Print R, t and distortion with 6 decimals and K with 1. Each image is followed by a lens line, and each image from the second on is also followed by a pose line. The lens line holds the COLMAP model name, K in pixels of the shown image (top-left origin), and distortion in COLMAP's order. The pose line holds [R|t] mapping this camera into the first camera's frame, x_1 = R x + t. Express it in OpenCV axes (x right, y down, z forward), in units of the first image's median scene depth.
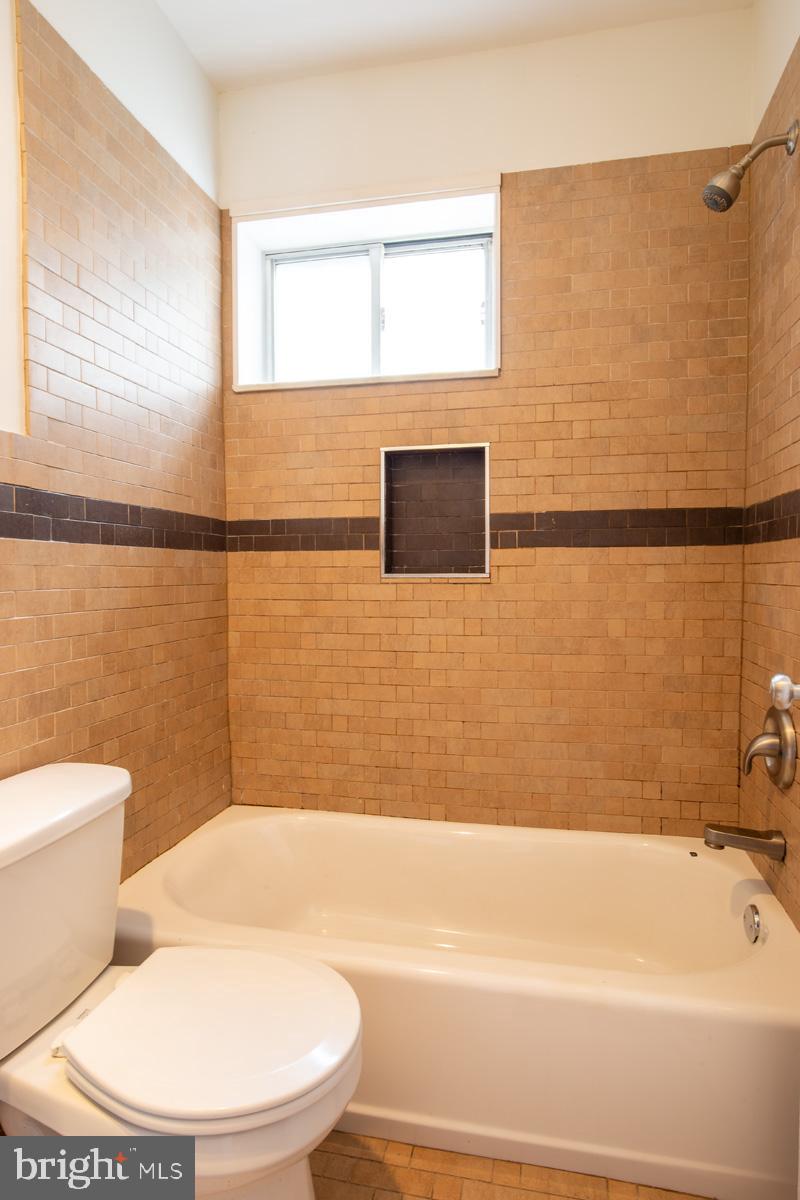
lens RADIAL K [[668.0, 0, 400.7], [0, 668.0, 600.9], [0, 0, 1]] dist [-0.020320, 0.001926]
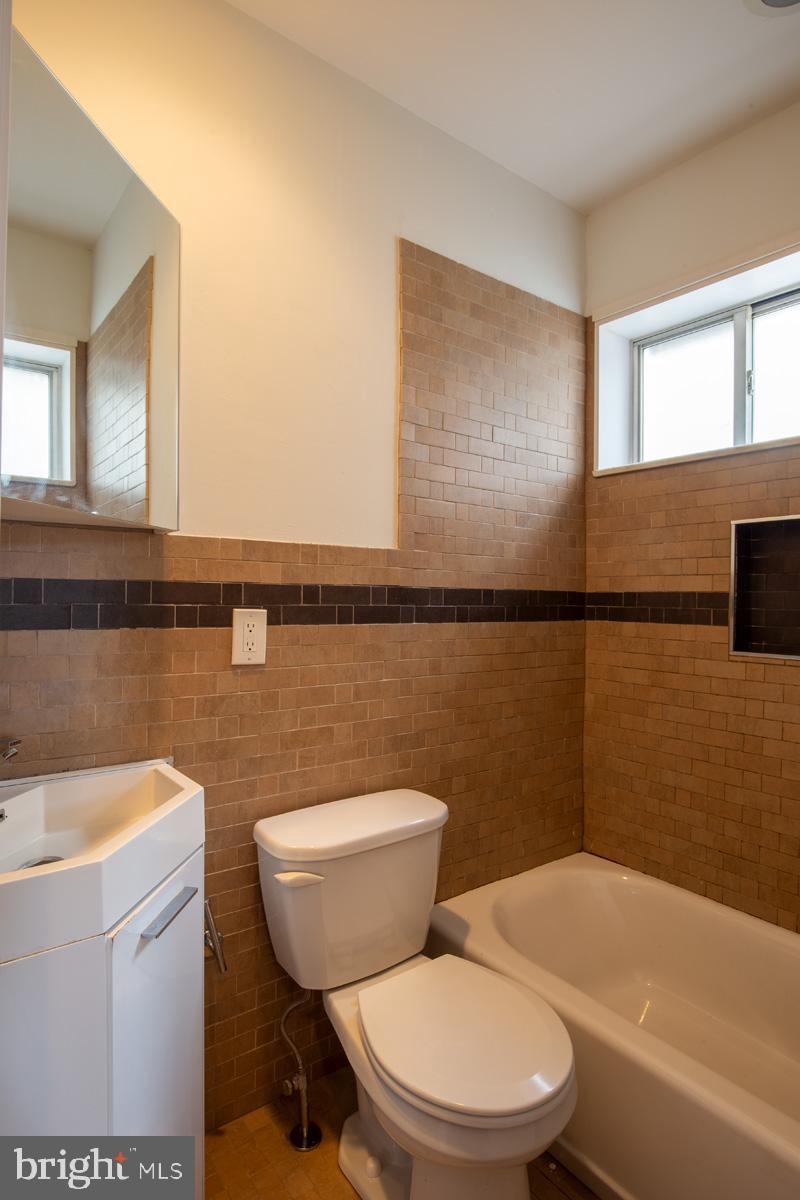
lens RADIAL K [[646.0, 0, 400.0], [0, 646.0, 600.0], [0, 0, 1]] dist [-0.022125, 0.000334]
pose [[0.756257, 0.015370, -0.654094, 0.214875], [-0.041427, 0.998843, -0.024428, -0.071121], [0.652962, 0.045571, 0.756019, -0.012106]]
